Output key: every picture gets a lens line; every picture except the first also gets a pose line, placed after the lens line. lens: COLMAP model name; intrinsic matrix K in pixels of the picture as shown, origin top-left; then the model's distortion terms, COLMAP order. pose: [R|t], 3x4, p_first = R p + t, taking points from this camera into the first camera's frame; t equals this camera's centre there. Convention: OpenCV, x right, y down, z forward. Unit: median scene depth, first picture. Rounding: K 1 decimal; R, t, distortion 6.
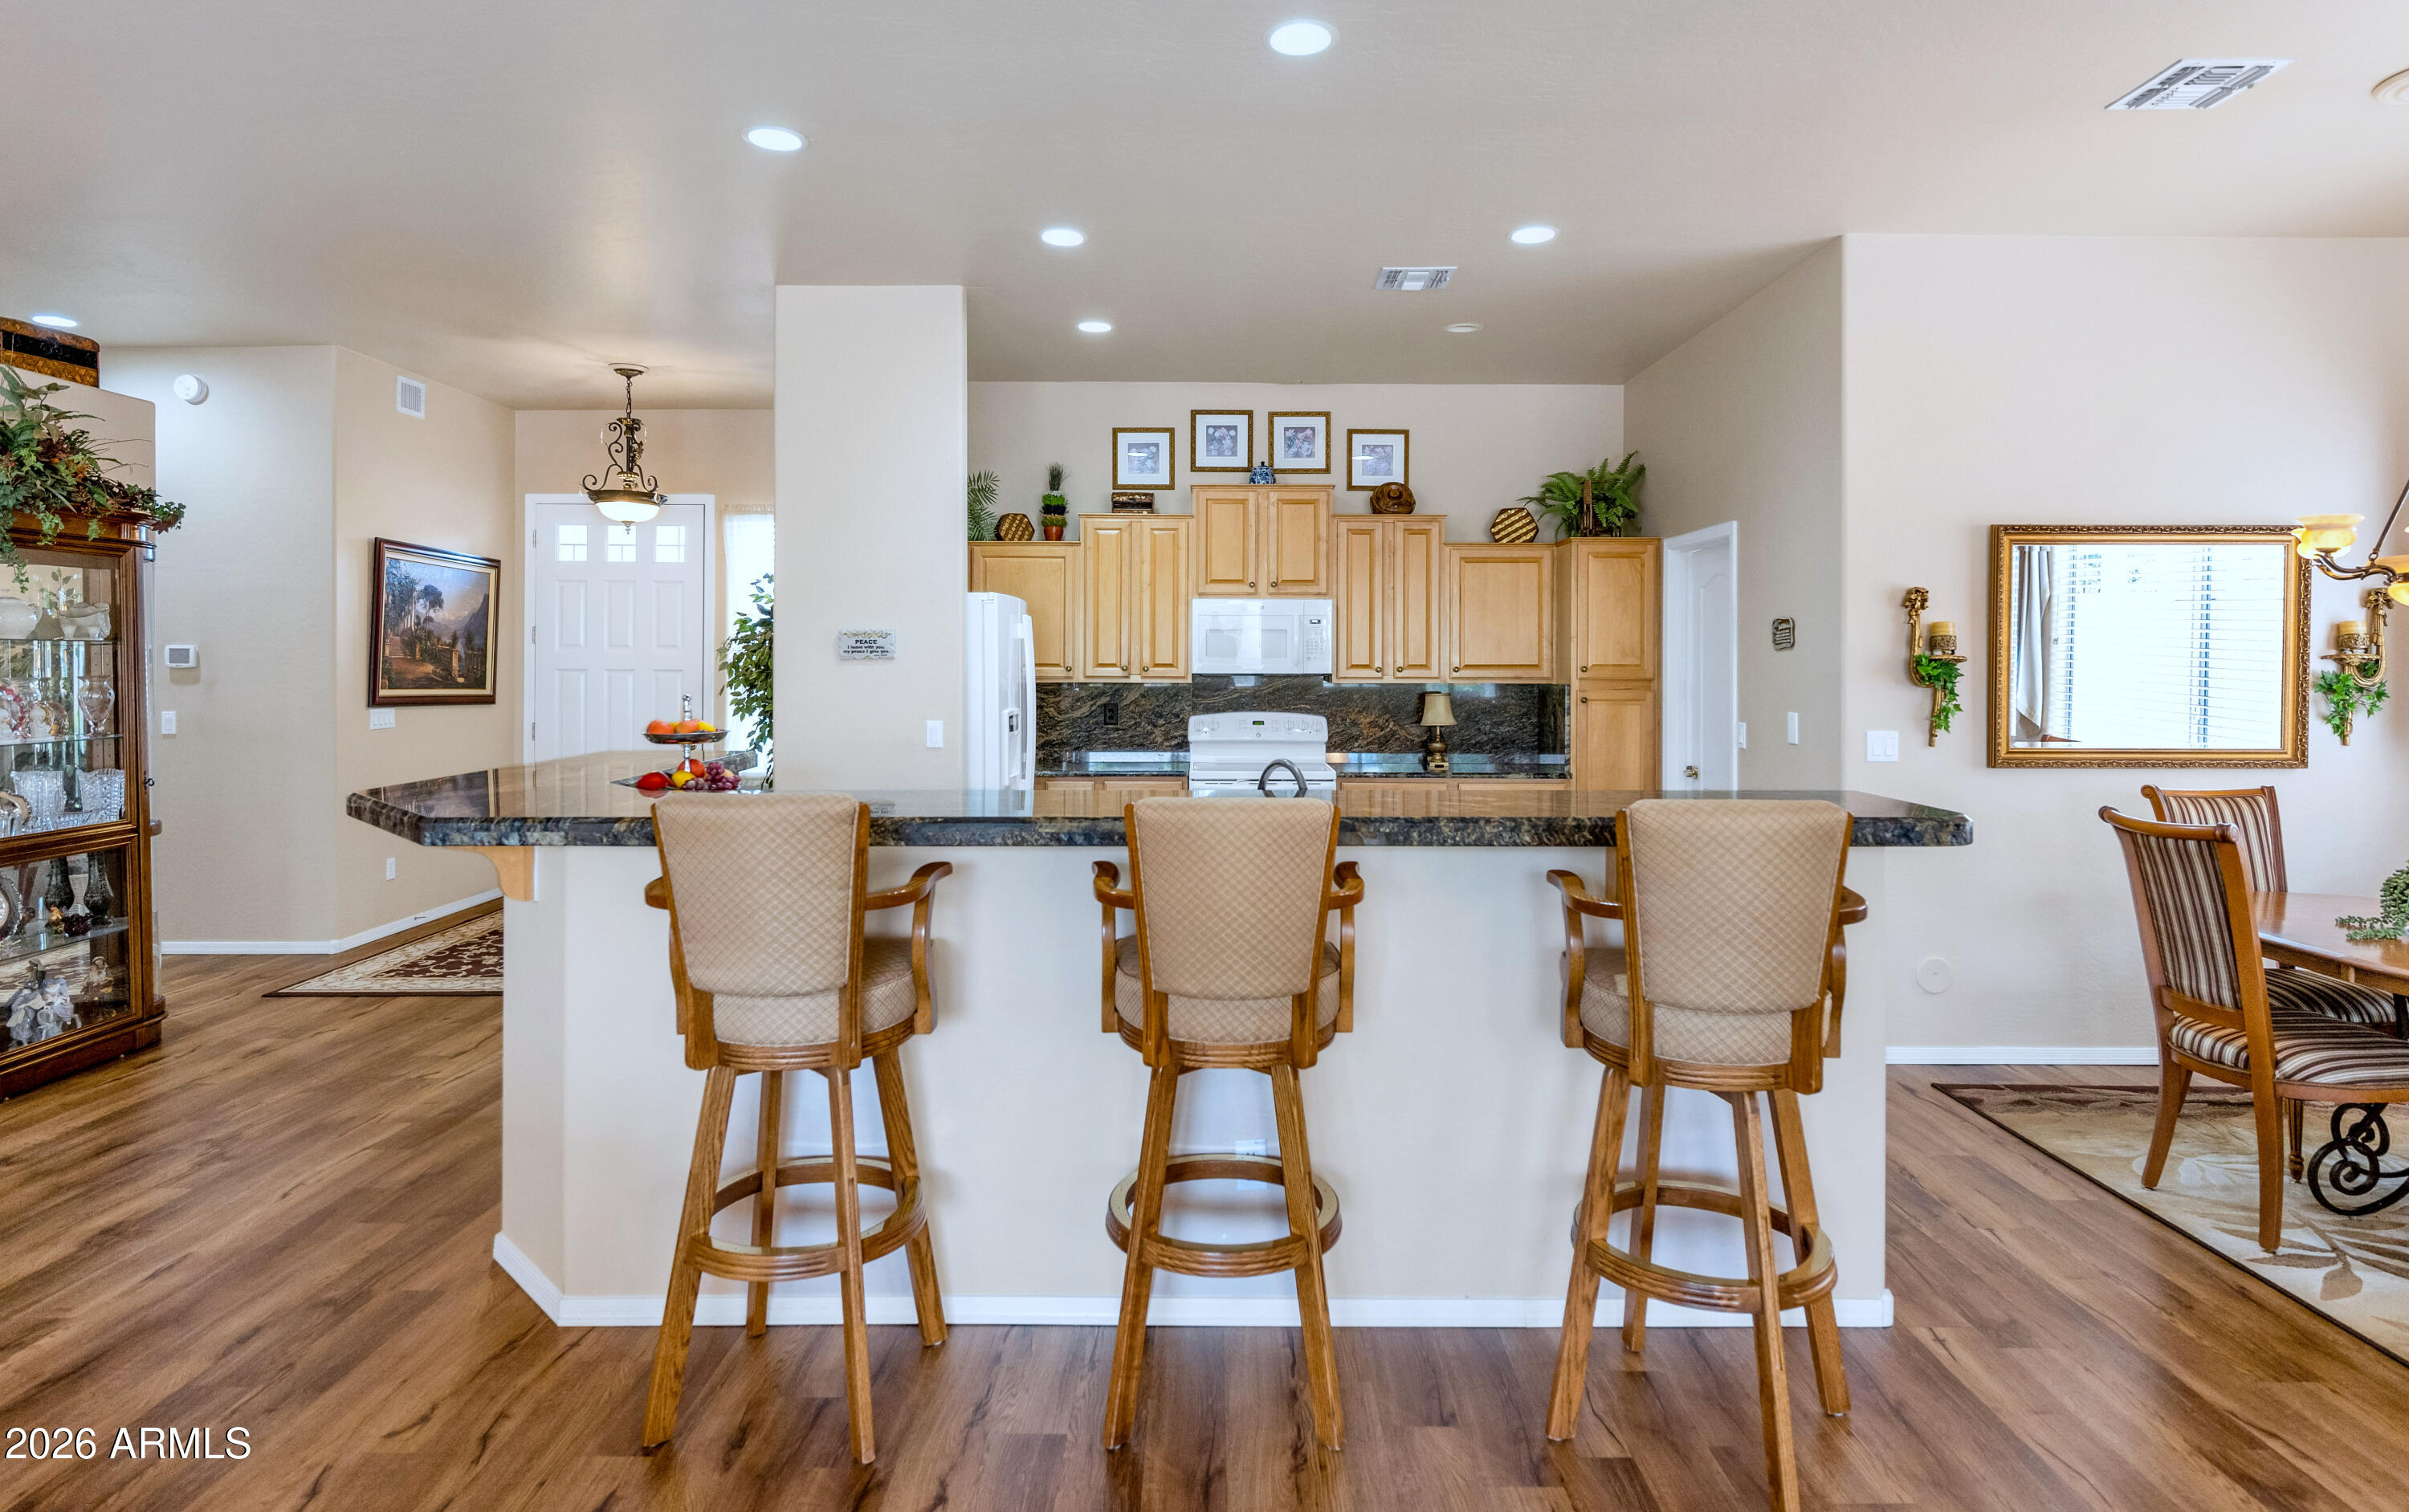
lens RADIAL K [[1299.1, 0, 1212.8], [0, 1299.1, 654.9], [0, 0, 1]] dist [-0.001898, 0.000275]
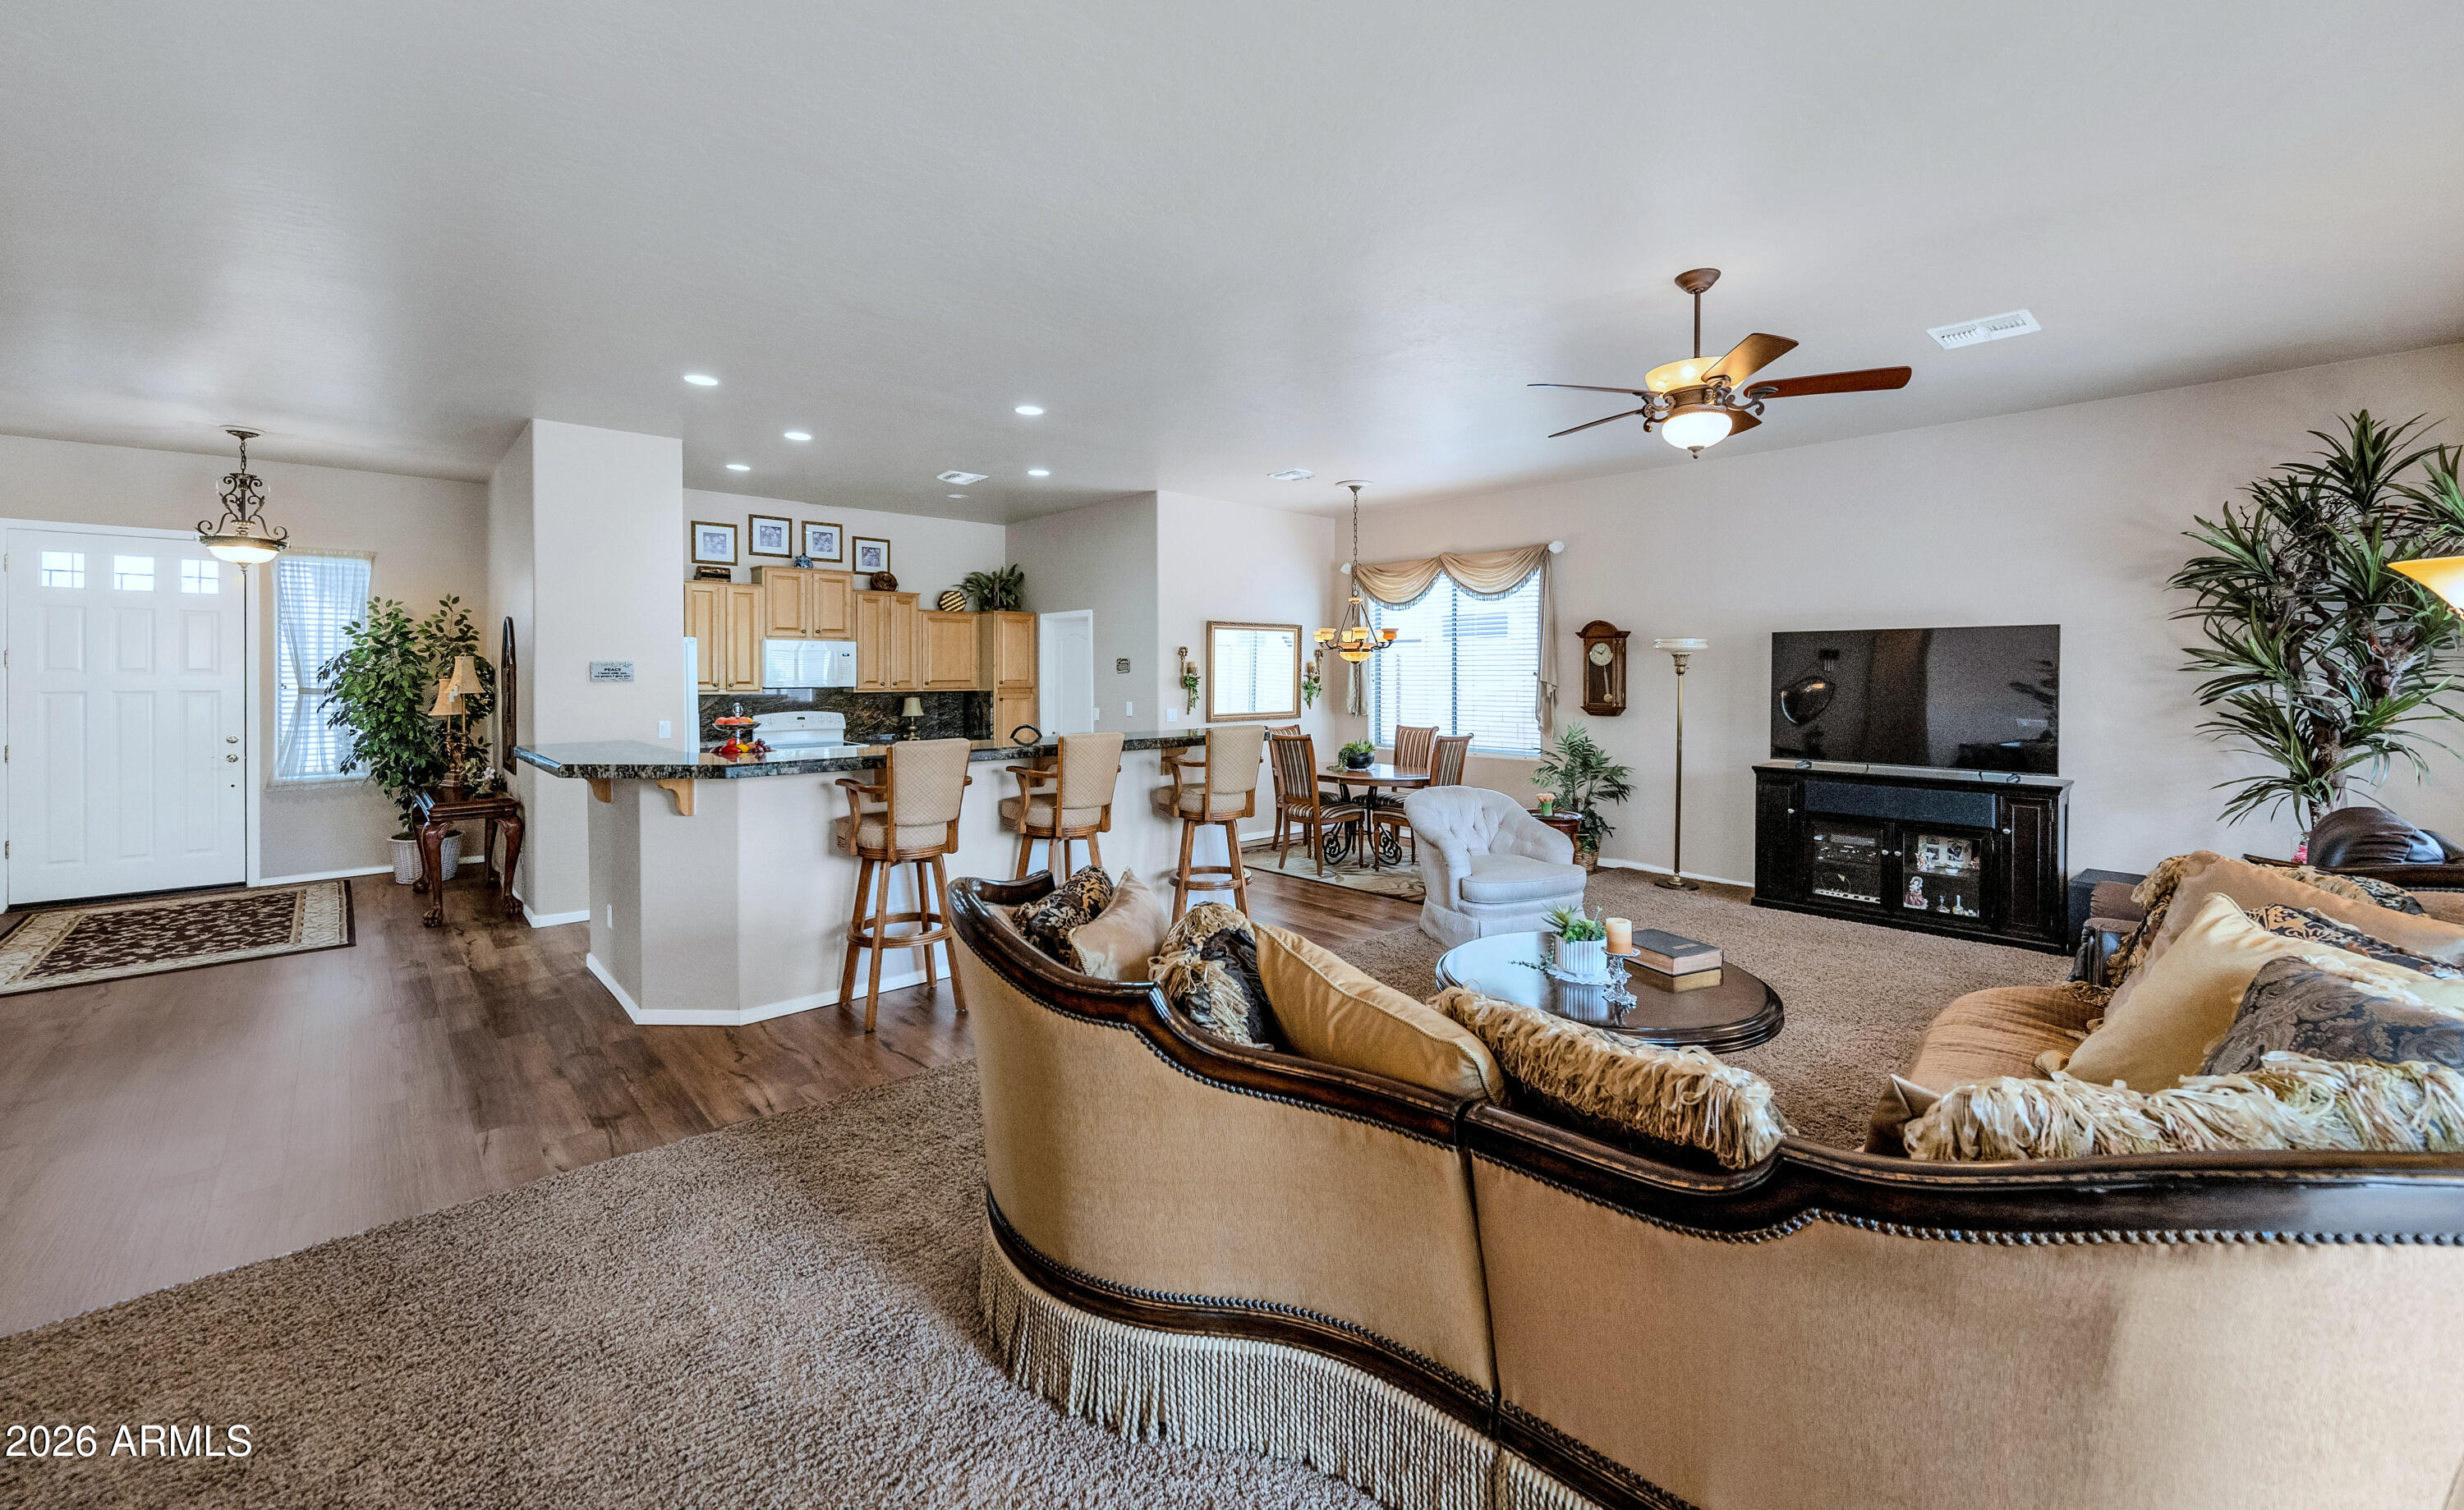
lens RADIAL K [[965.9, 0, 1245.8], [0, 965.9, 680.2], [0, 0, 1]] dist [-0.000224, -0.000112]
pose [[0.733705, -0.008162, 0.679419, -0.375075], [0.000396, 0.999933, 0.011585, -0.007790], [-0.679468, -0.008230, 0.733659, -0.235404]]
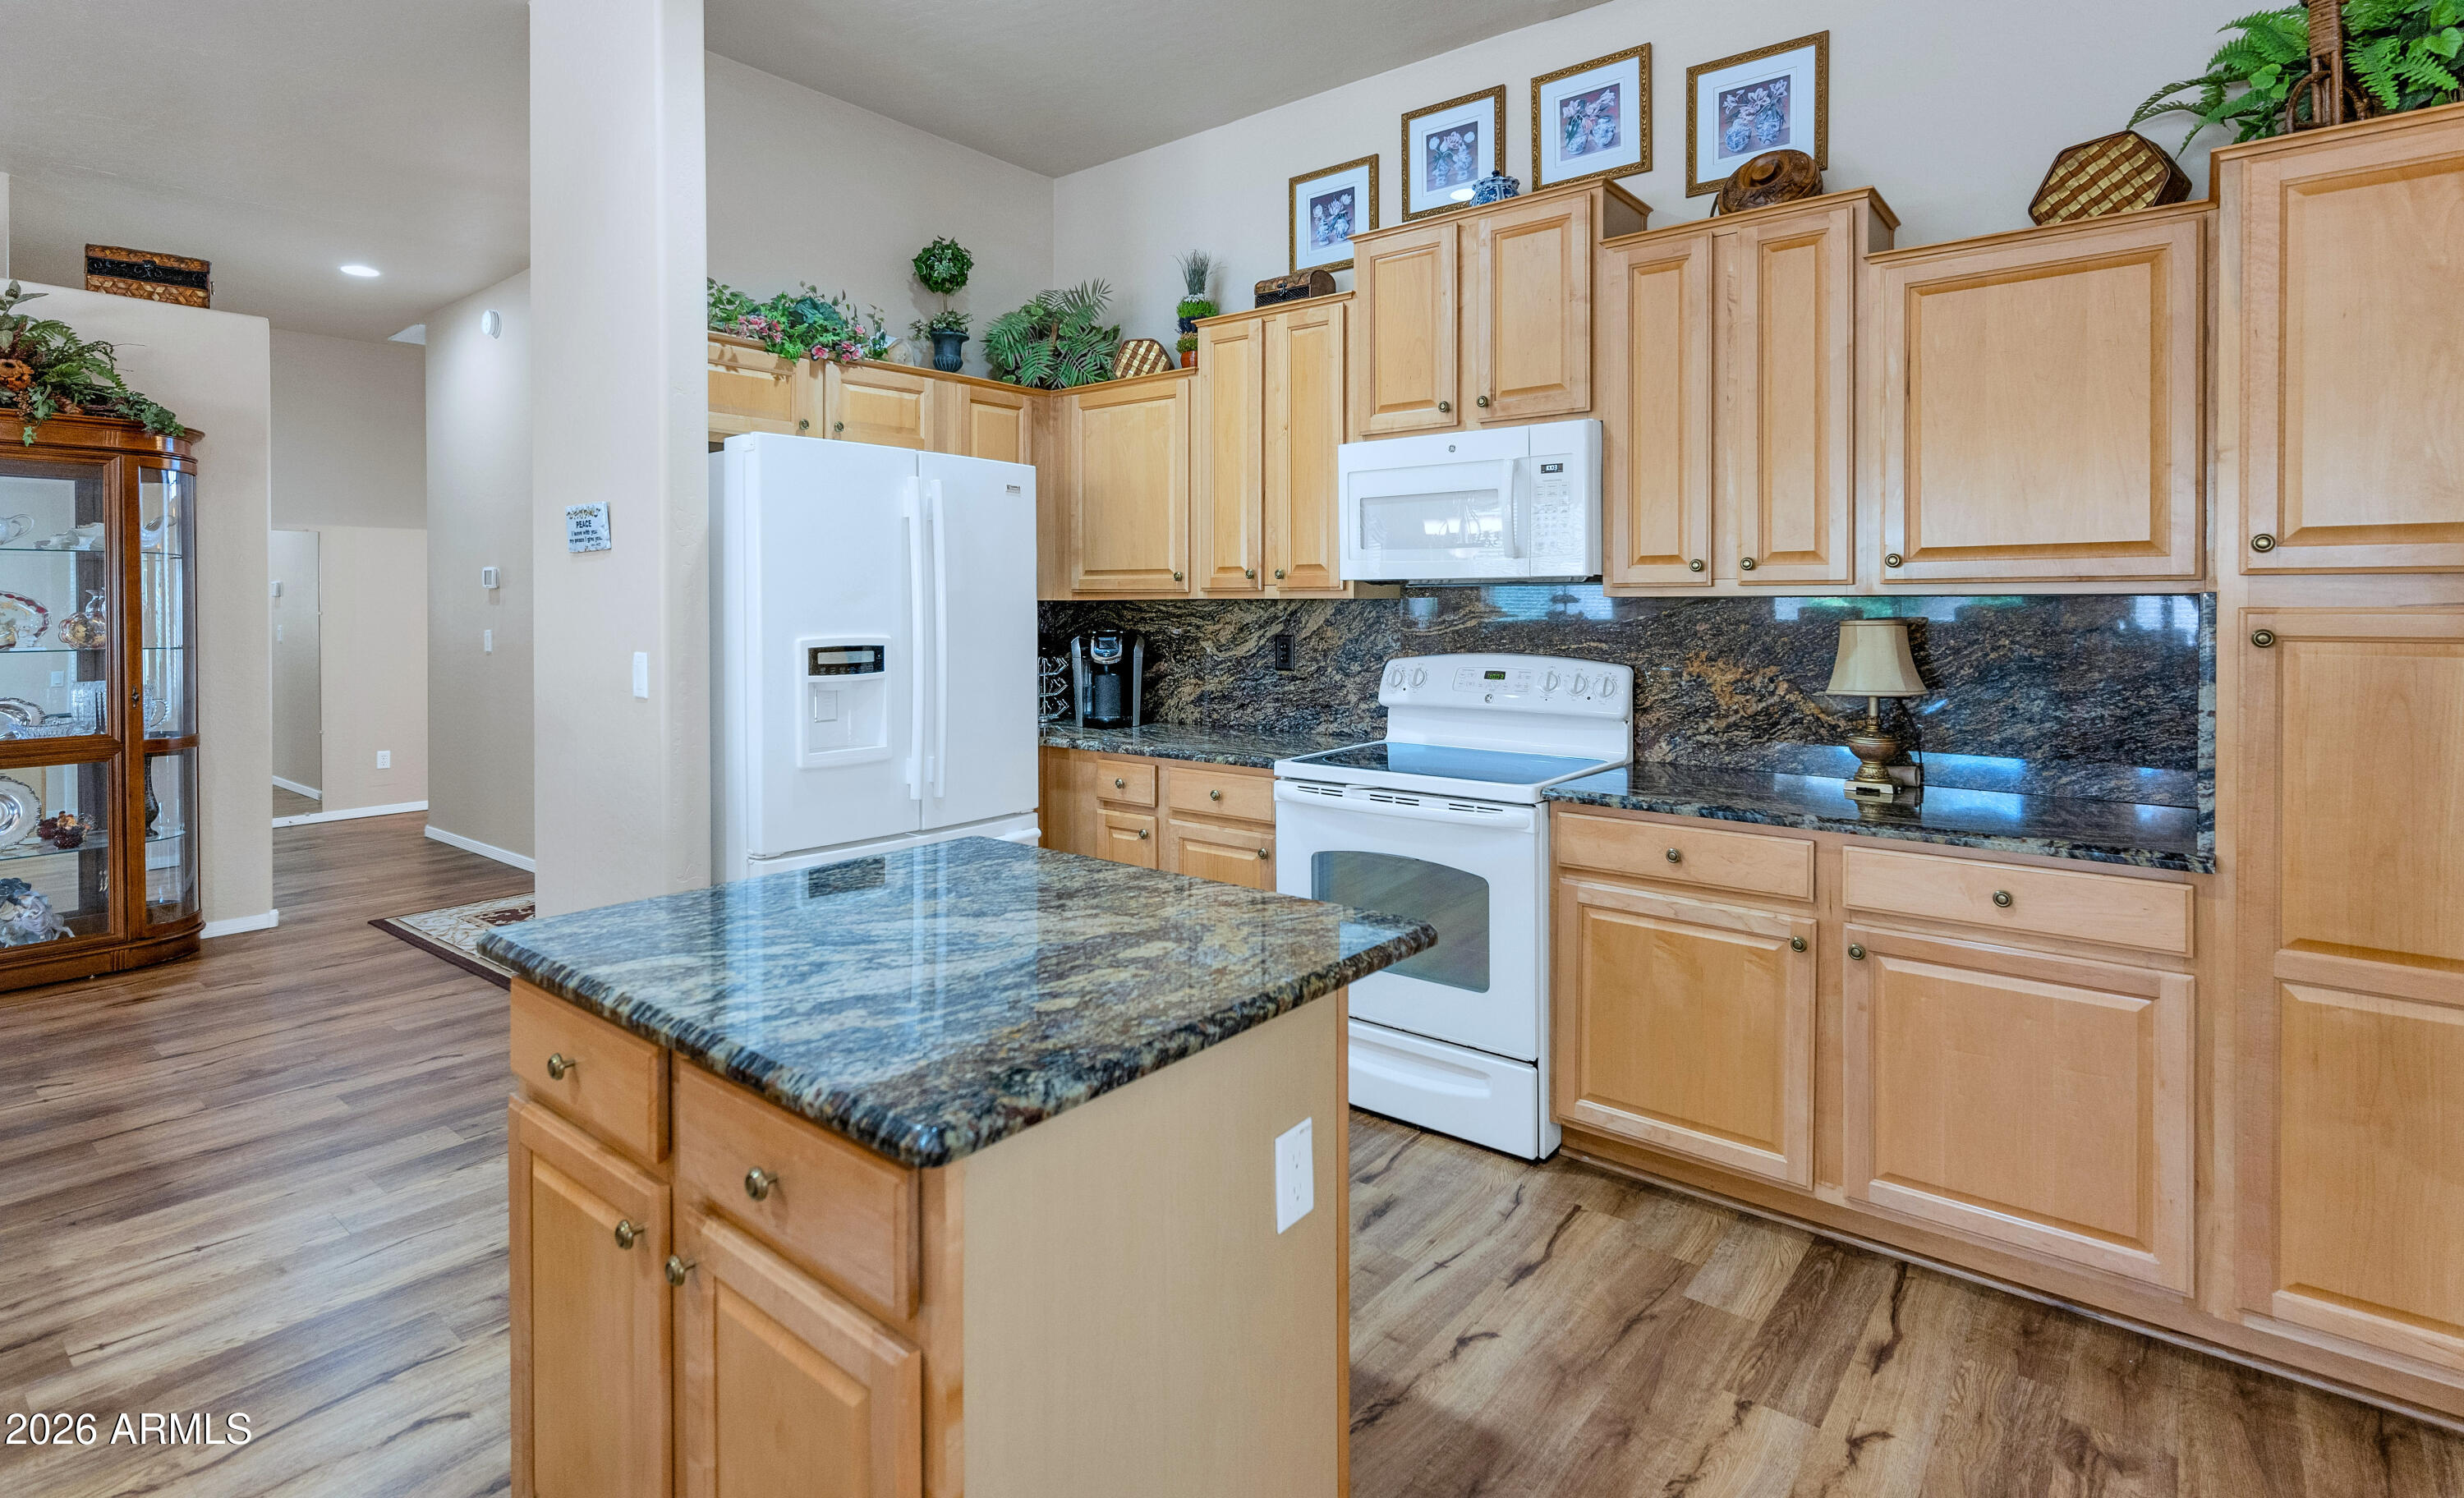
lens RADIAL K [[1177.9, 0, 1231.6], [0, 1177.9, 617.5], [0, 0, 1]] dist [-0.004144, 0.000403]
pose [[0.774416, 0.003301, -0.632668, 0.259536], [0.005156, 0.999920, 0.011528, 0.023584], [0.632655, -0.012189, 0.774338, 0.579994]]
